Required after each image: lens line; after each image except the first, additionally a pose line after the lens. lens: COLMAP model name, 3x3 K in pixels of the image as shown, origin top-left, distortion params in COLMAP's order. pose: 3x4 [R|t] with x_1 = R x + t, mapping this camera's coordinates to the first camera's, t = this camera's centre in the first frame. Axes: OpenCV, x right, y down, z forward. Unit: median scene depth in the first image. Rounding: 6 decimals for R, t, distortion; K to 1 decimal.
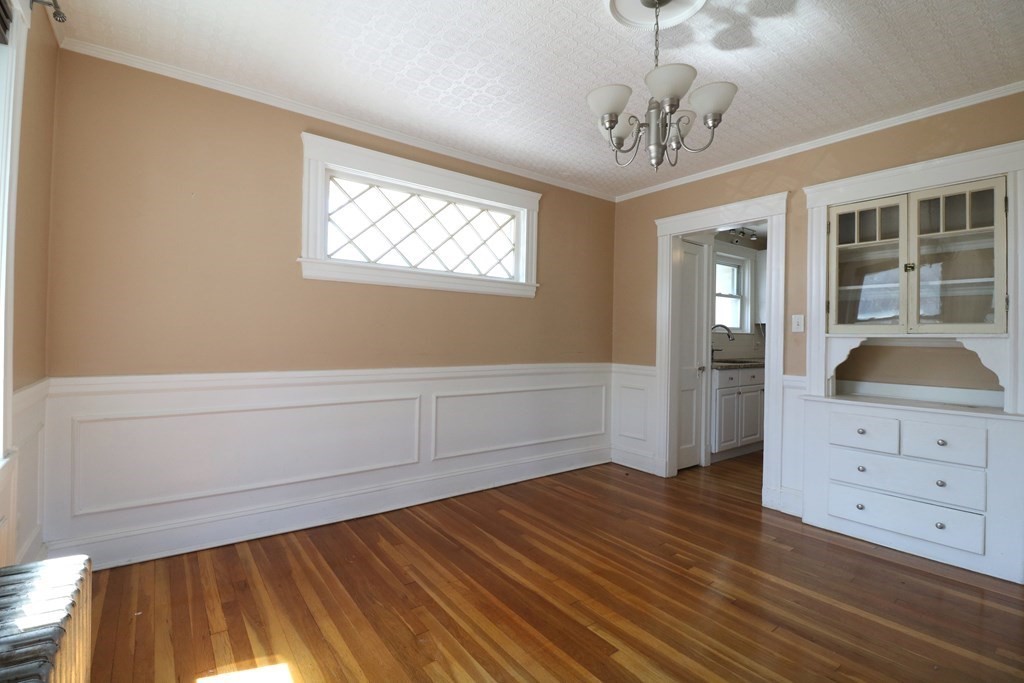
lens RADIAL K [[471.8, 0, 512.6], [0, 471.8, 332.8], [0, 0, 1]] dist [-0.000462, -0.011572]
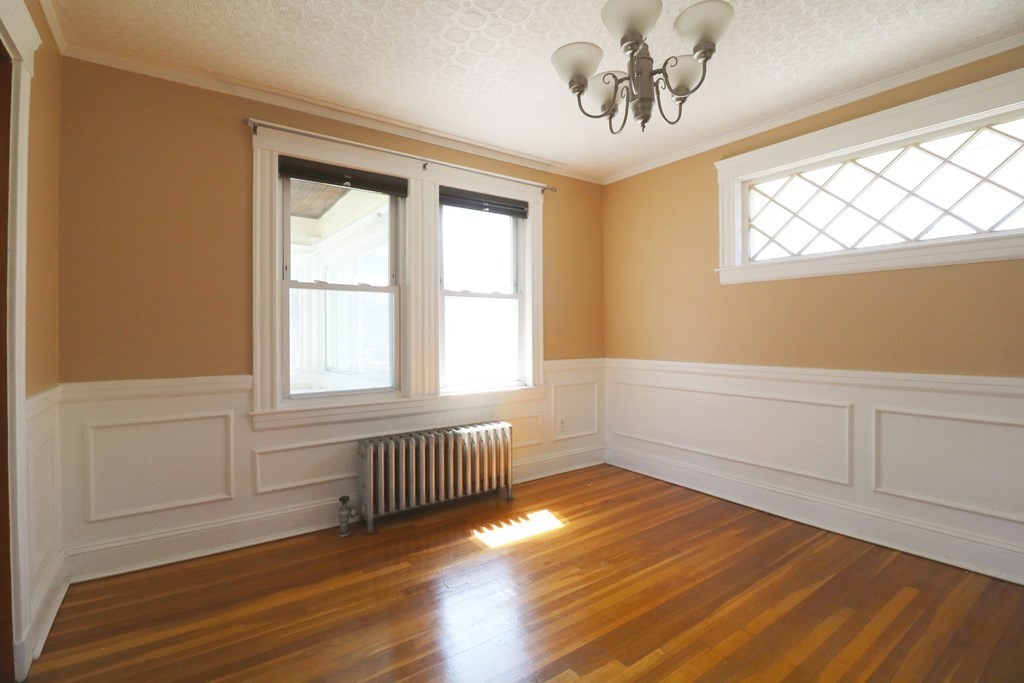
lens RADIAL K [[471.8, 0, 517.7], [0, 471.8, 339.6], [0, 0, 1]] dist [-0.000462, -0.011572]
pose [[-0.010880, -0.002245, -0.999938, 0.710610], [0.012491, 0.999919, -0.002381, 0.015654], [0.999863, -0.012516, -0.010851, 0.489201]]
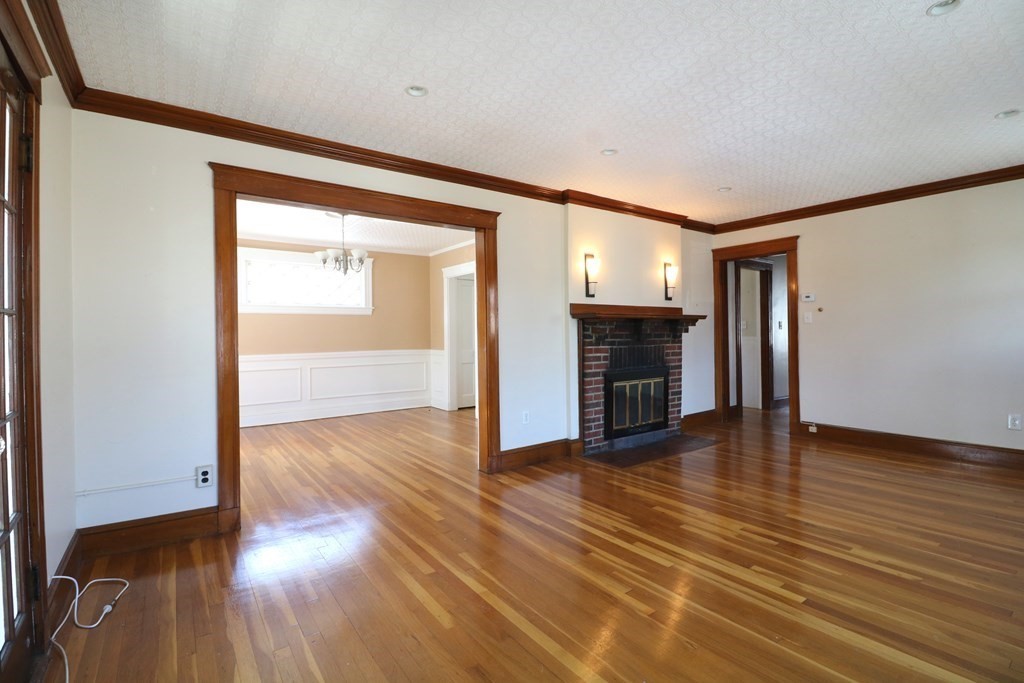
lens RADIAL K [[471.8, 0, 512.6], [0, 471.8, 332.0], [0, 0, 1]] dist [-0.000462, -0.011572]
pose [[0.999505, -0.030726, -0.006705, 0.806281], [0.030764, 0.999511, 0.005598, -0.000932], [0.006530, -0.005802, 0.999962, -1.113489]]
